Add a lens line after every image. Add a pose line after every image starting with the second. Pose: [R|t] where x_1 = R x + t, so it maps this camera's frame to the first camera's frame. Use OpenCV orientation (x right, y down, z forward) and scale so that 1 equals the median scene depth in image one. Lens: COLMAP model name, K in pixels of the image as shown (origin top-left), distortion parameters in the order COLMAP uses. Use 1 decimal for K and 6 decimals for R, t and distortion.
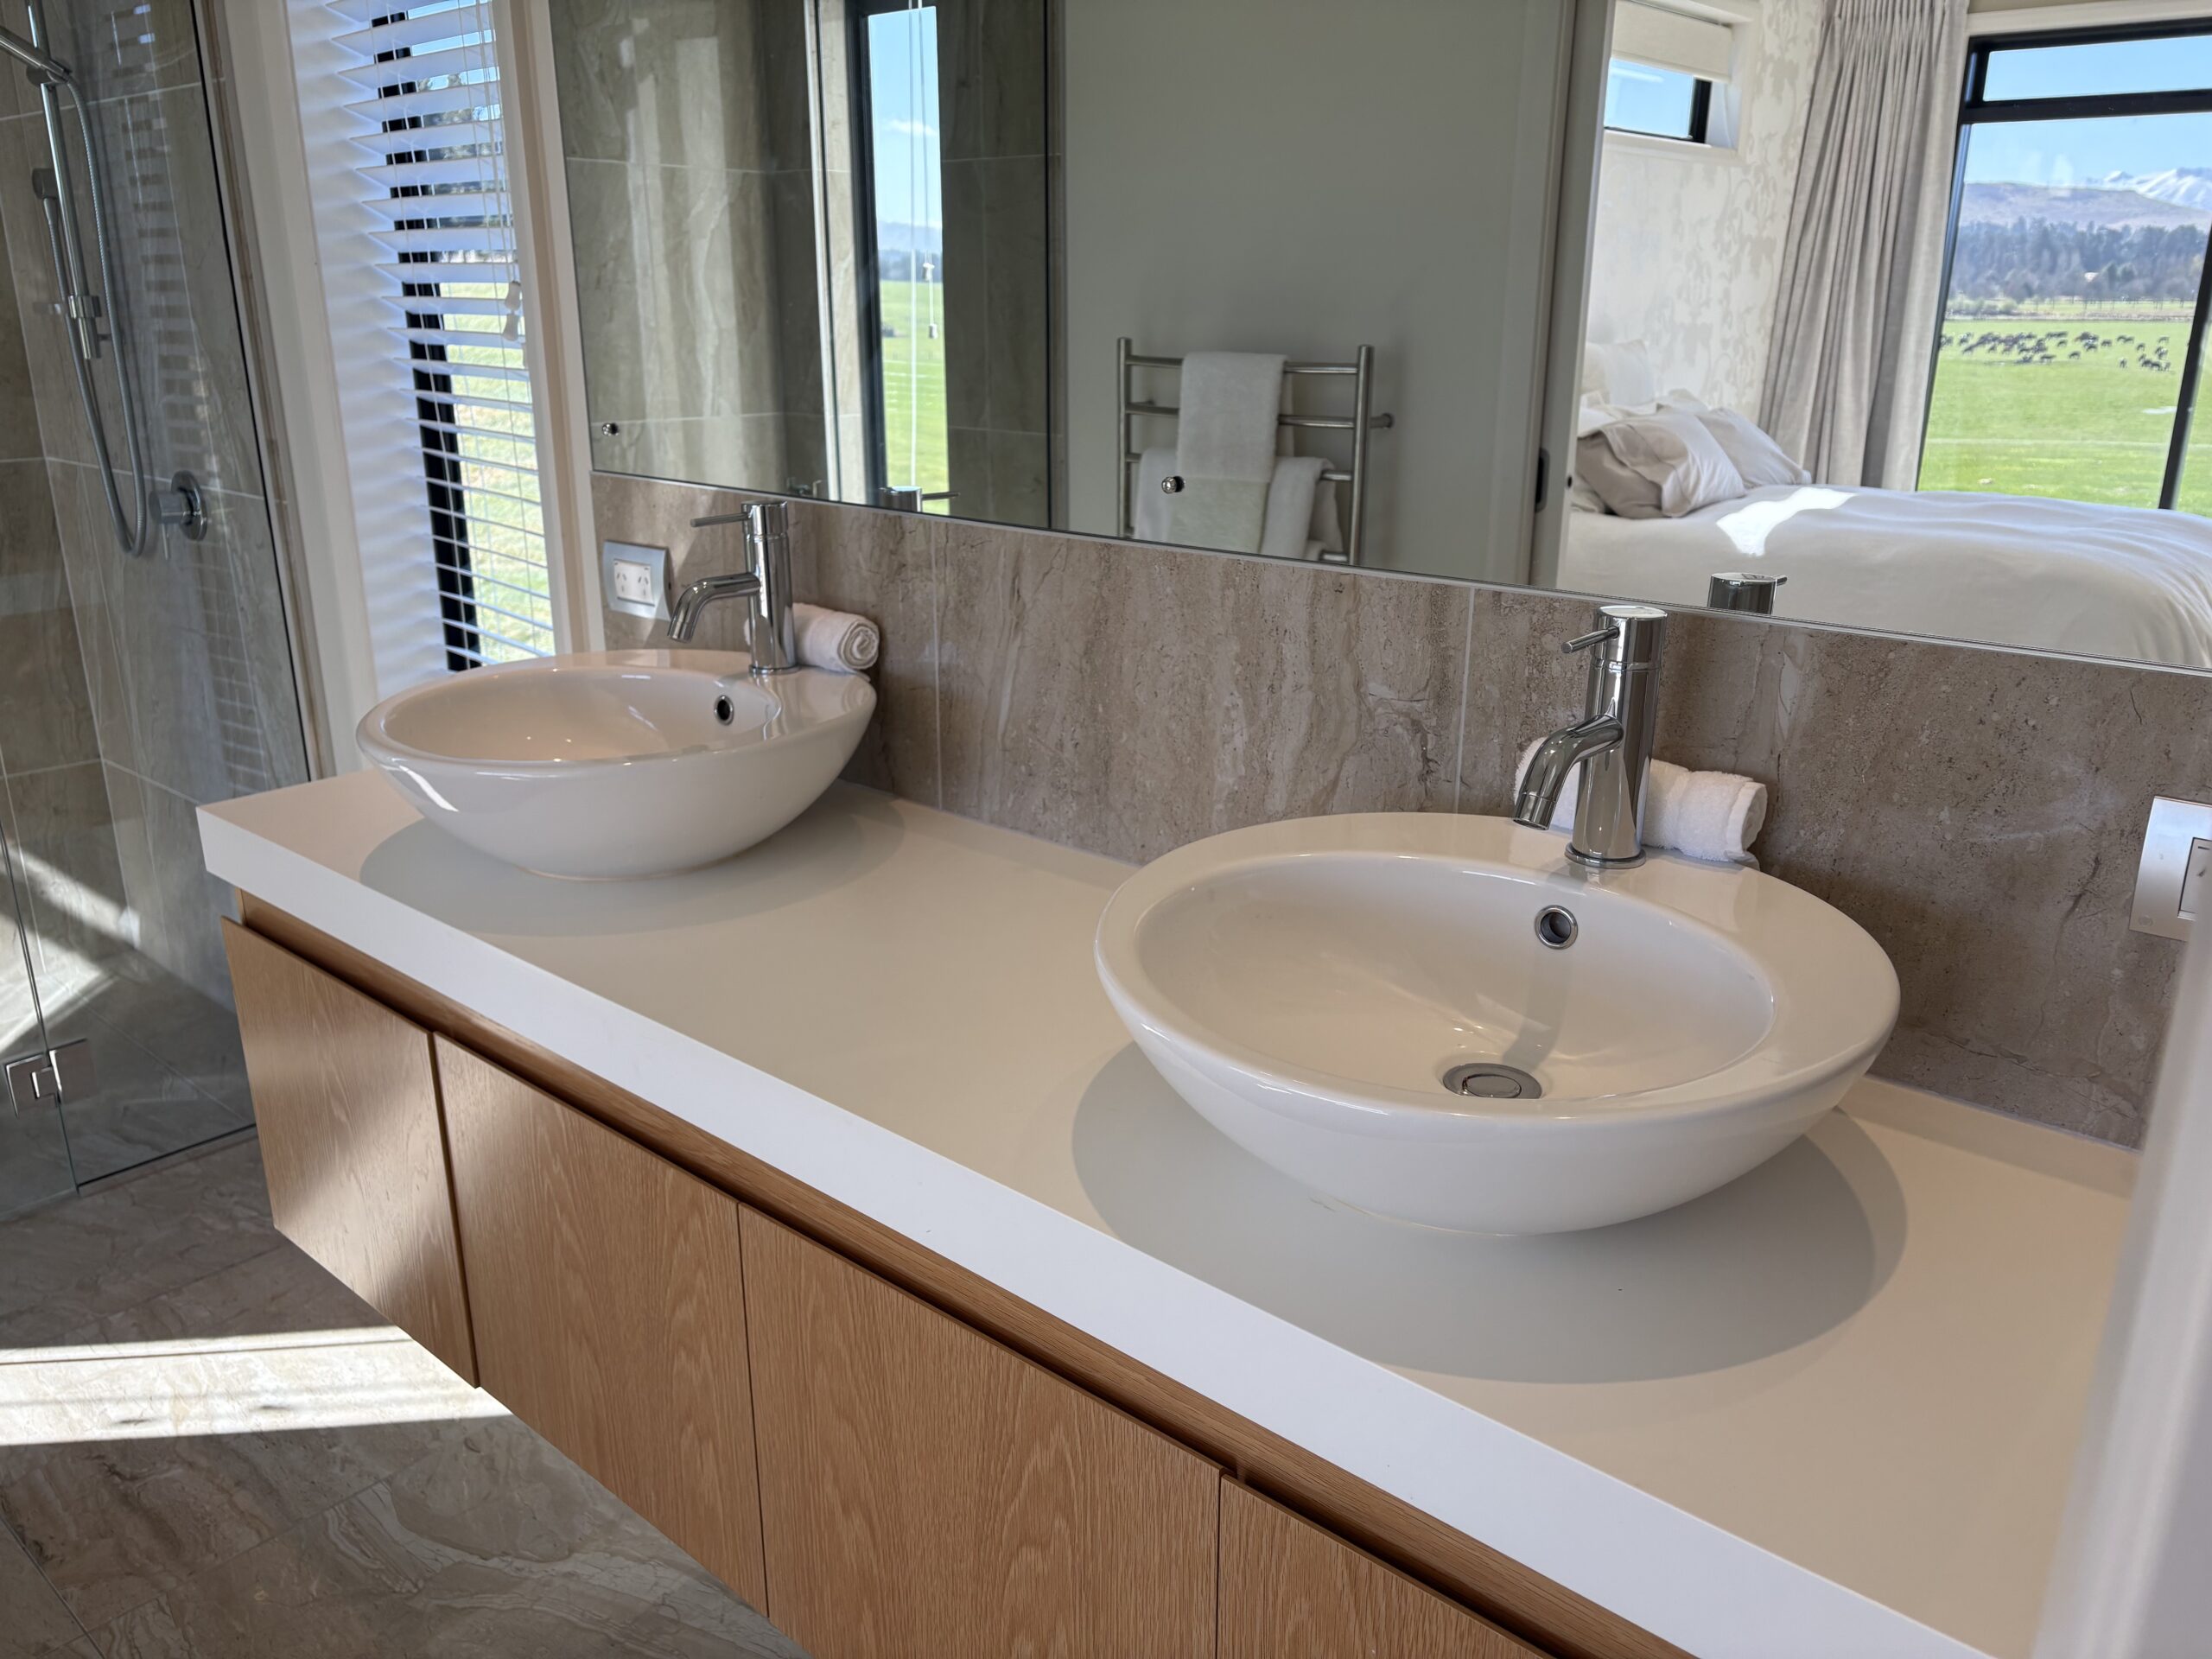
lens RADIAL K [[1677.0, 0, 1109.6], [0, 1677.0, 831.9], [0, 0, 1]] dist [0.060897, -0.065034]
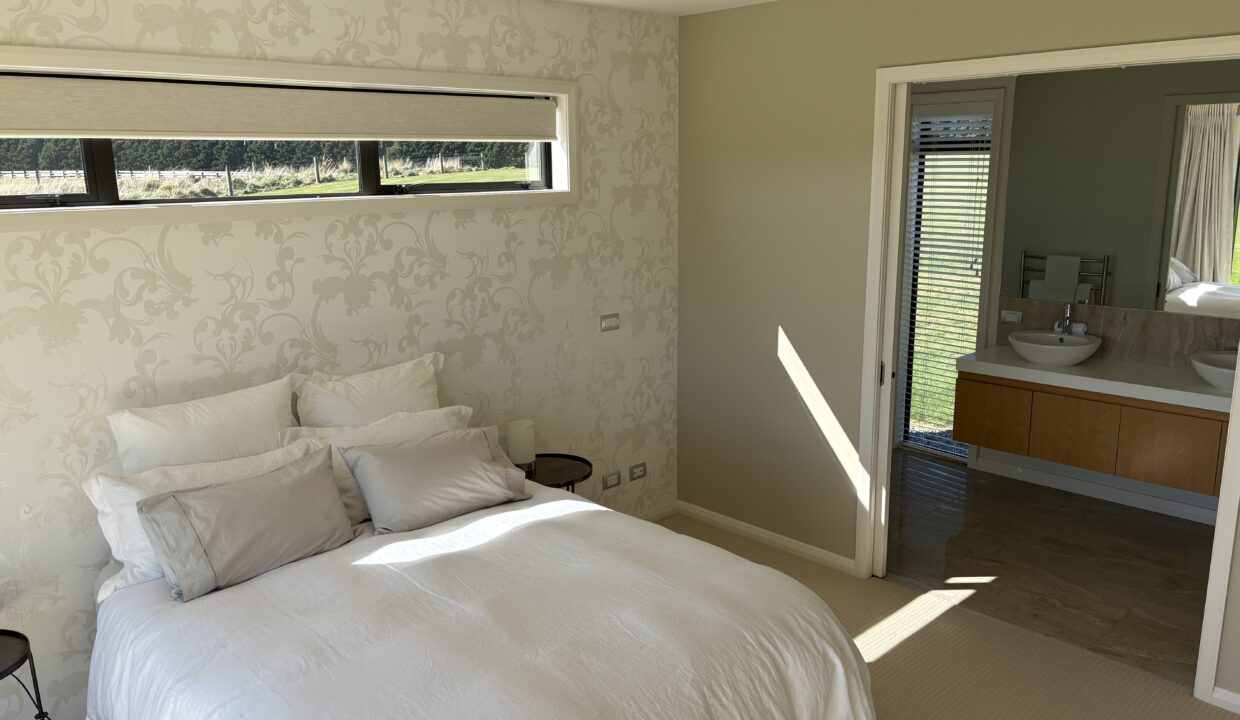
lens RADIAL K [[938.2, 0, 619.0], [0, 938.2, 366.5], [0, 0, 1]] dist [0.039707, -0.033193]
pose [[0.995880, 0.002708, -0.090637, -1.733992], [-0.010857, 0.995924, -0.089543, 0.385702], [0.090025, 0.090159, 0.991850, -2.769412]]
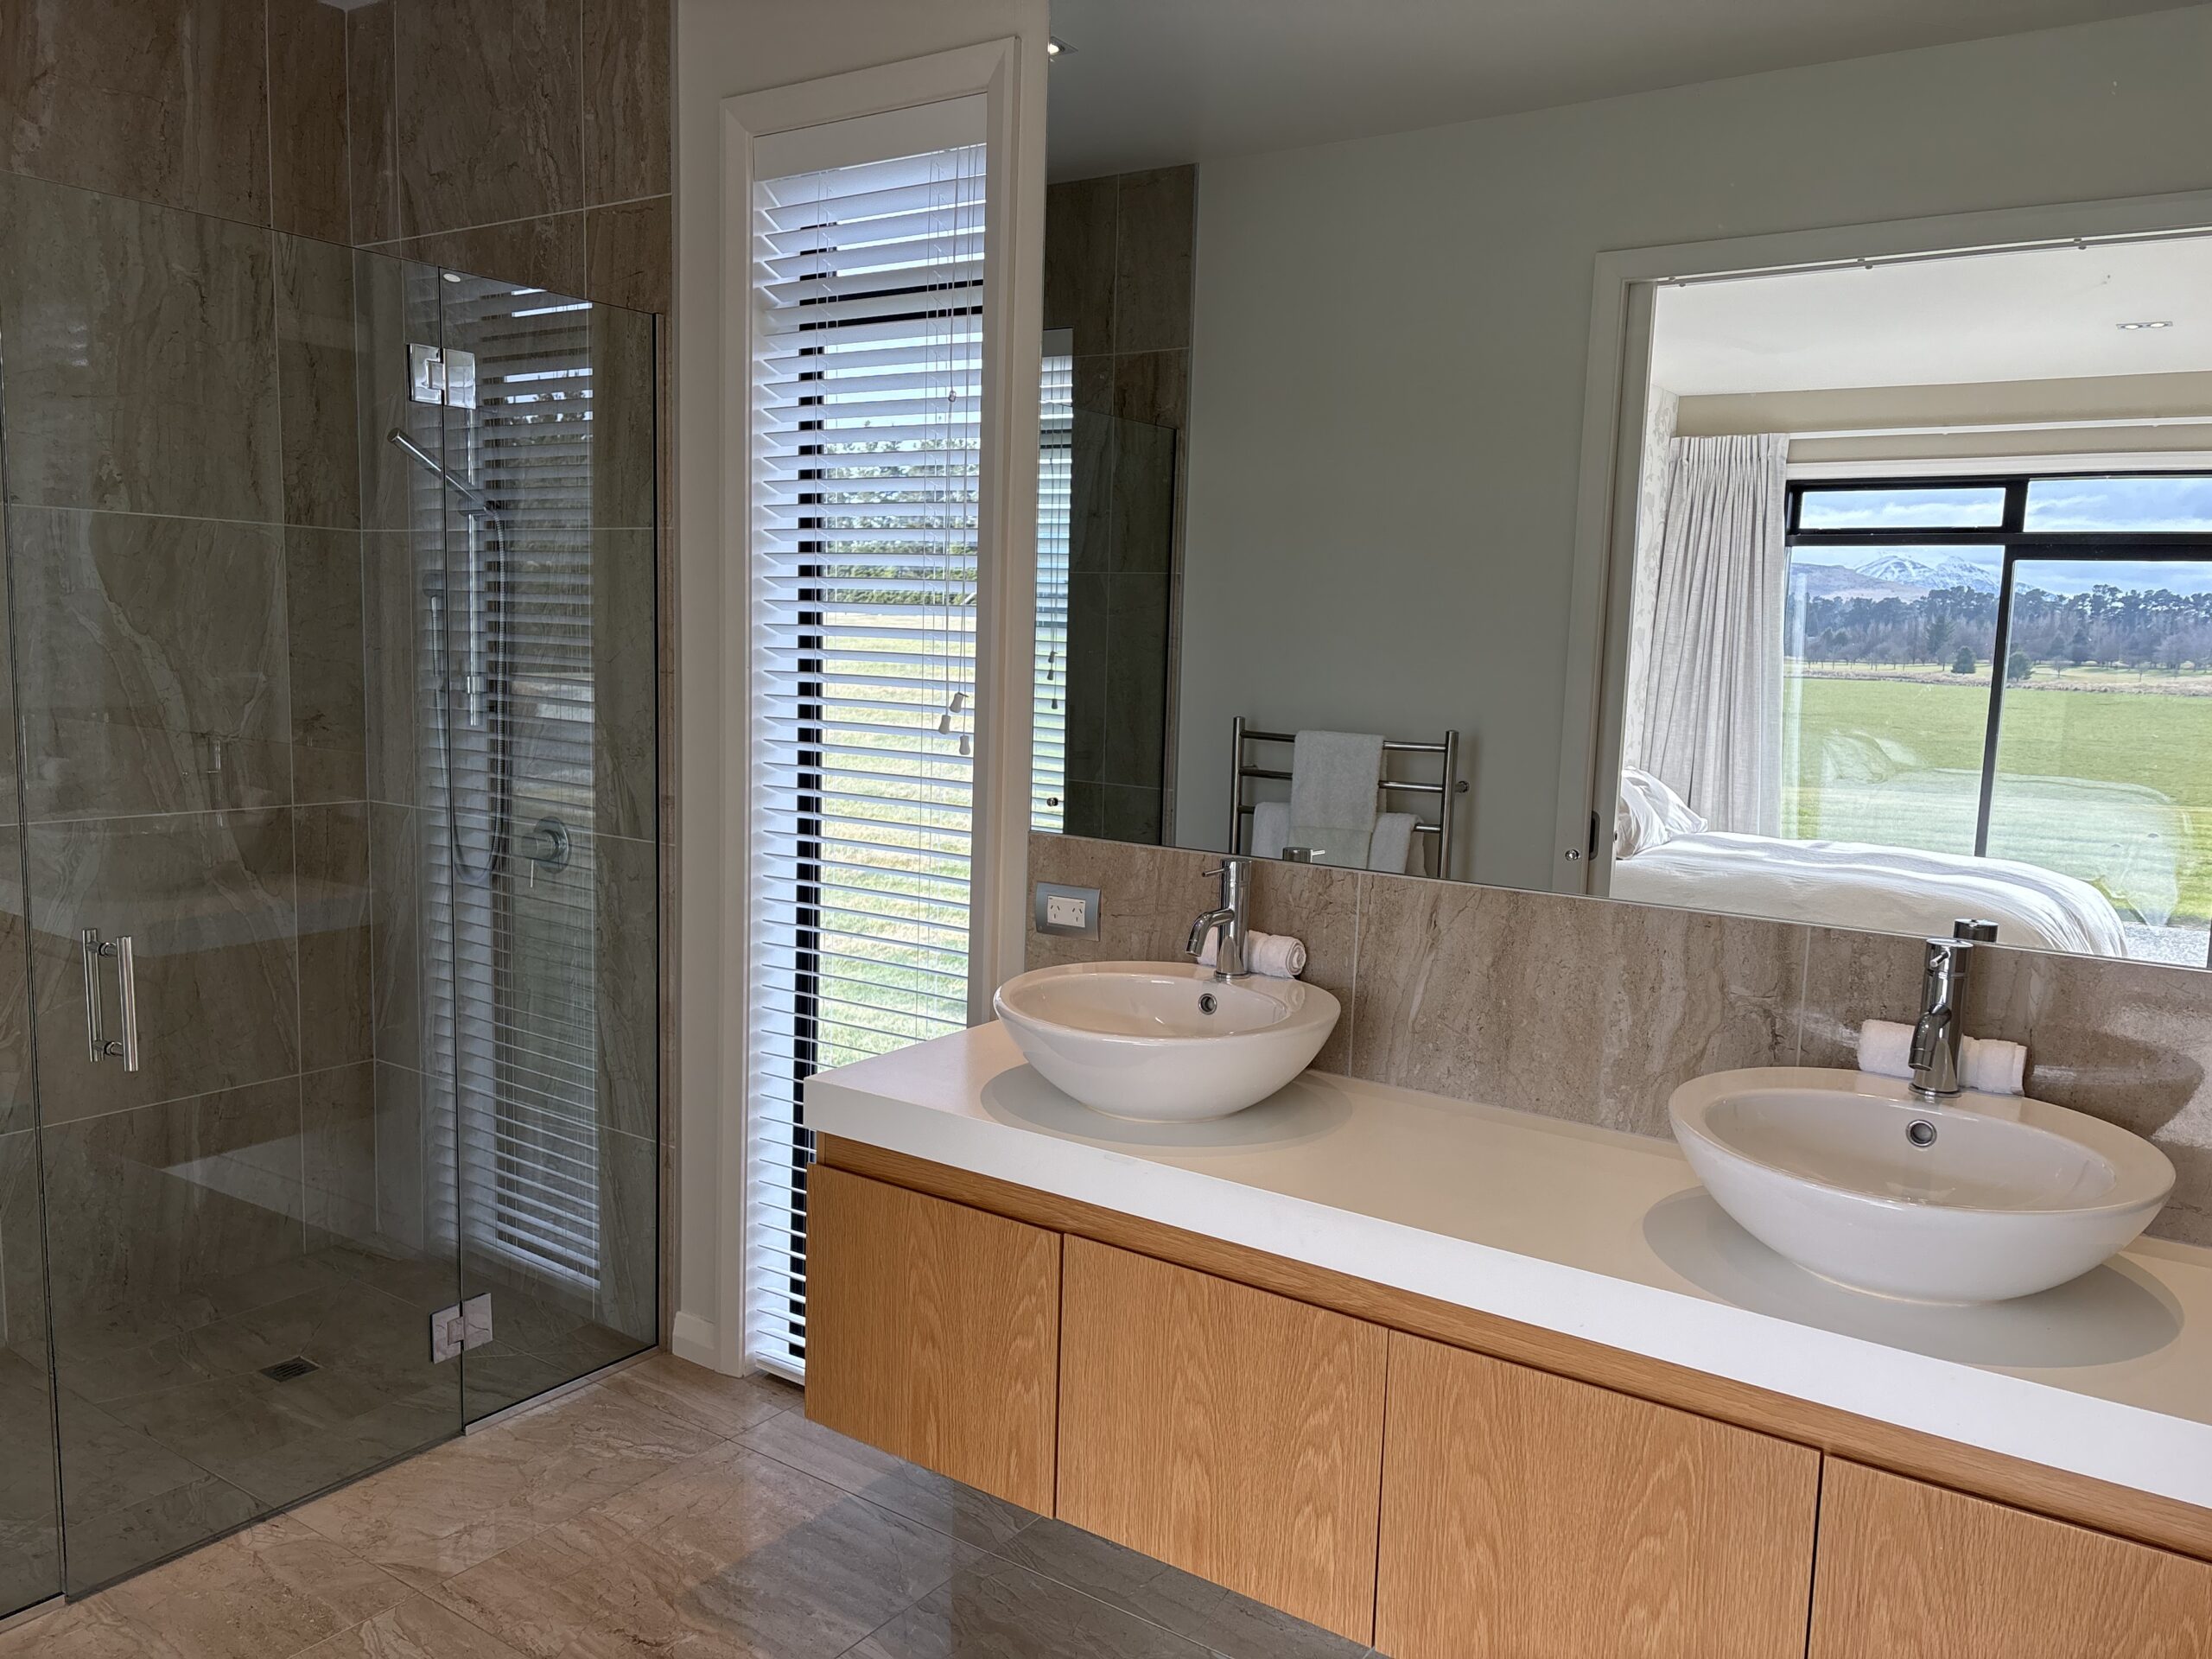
lens RADIAL K [[1677.0, 0, 1110.1], [0, 1677.0, 833.8], [0, 0, 1]] dist [0.060897, -0.065034]
pose [[0.993427, 0.014780, 0.113510, -0.573221], [0.006675, 0.982462, -0.186344, 0.058398], [-0.114274, 0.185877, 0.975905, -0.464015]]
